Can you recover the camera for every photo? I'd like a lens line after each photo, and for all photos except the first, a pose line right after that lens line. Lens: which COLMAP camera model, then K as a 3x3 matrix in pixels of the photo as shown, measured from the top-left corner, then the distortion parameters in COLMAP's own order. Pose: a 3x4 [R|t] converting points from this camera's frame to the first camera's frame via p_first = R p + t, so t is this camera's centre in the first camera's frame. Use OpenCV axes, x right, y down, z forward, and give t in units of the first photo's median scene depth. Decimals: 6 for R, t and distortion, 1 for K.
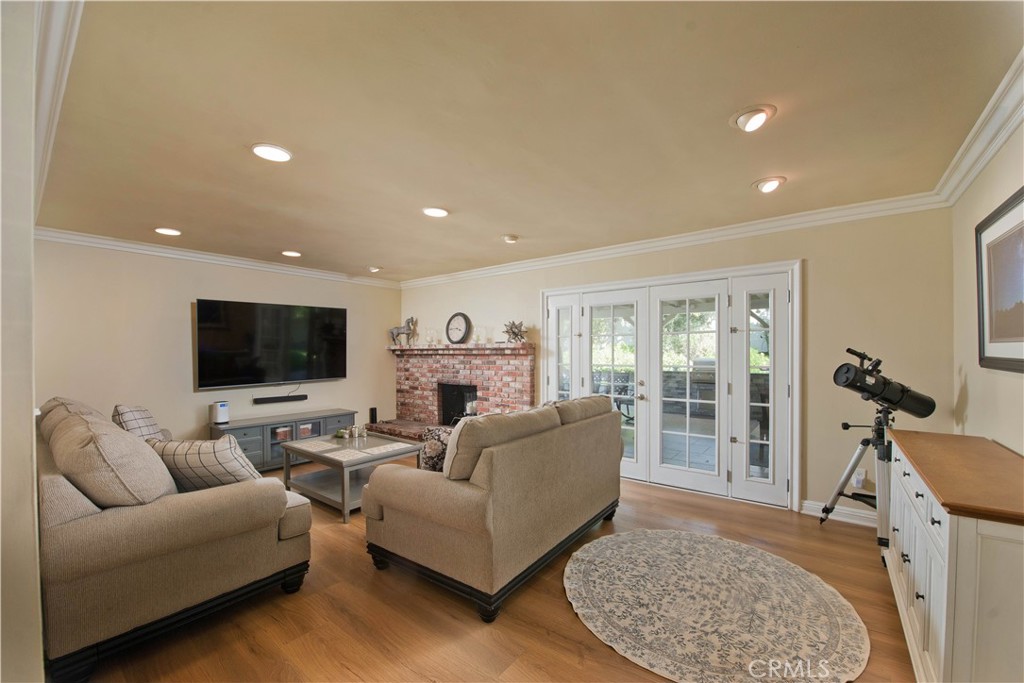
lens RADIAL K [[411.9, 0, 513.2], [0, 411.9, 345.6], [0, 0, 1]] dist [-0.018066, 0.000501]
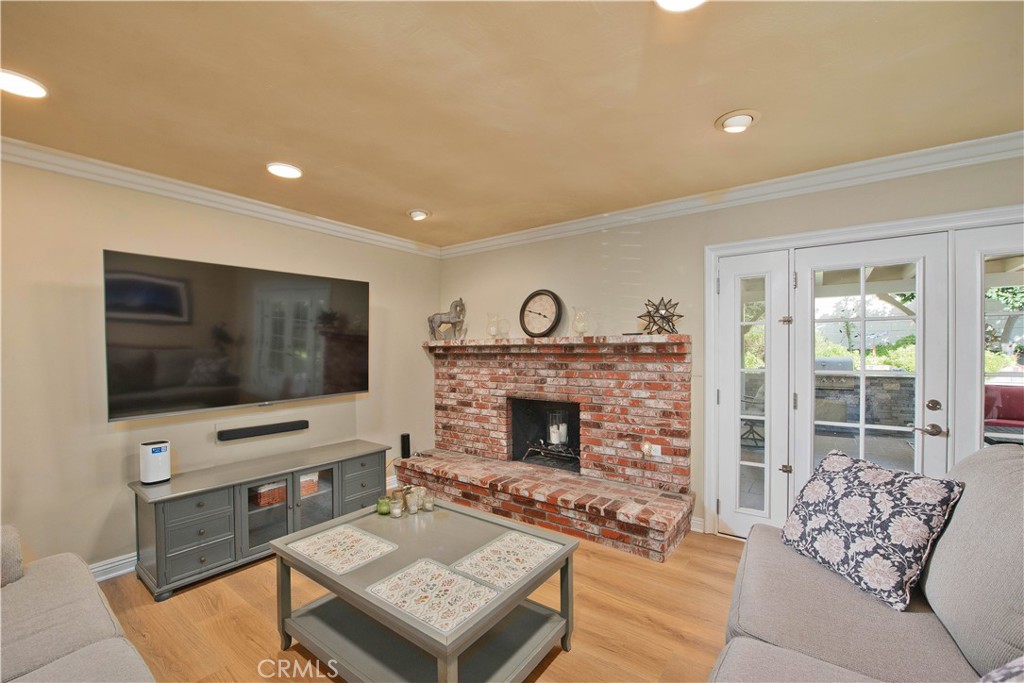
lens RADIAL K [[411.9, 0, 511.6], [0, 411.9, 347.0], [0, 0, 1]] dist [-0.018066, 0.000501]
pose [[0.999247, -0.002012, 0.038746, -0.206956], [0.001722, 0.999970, 0.007523, 0.005222], [-0.038760, -0.007451, 0.999221, 0.350804]]
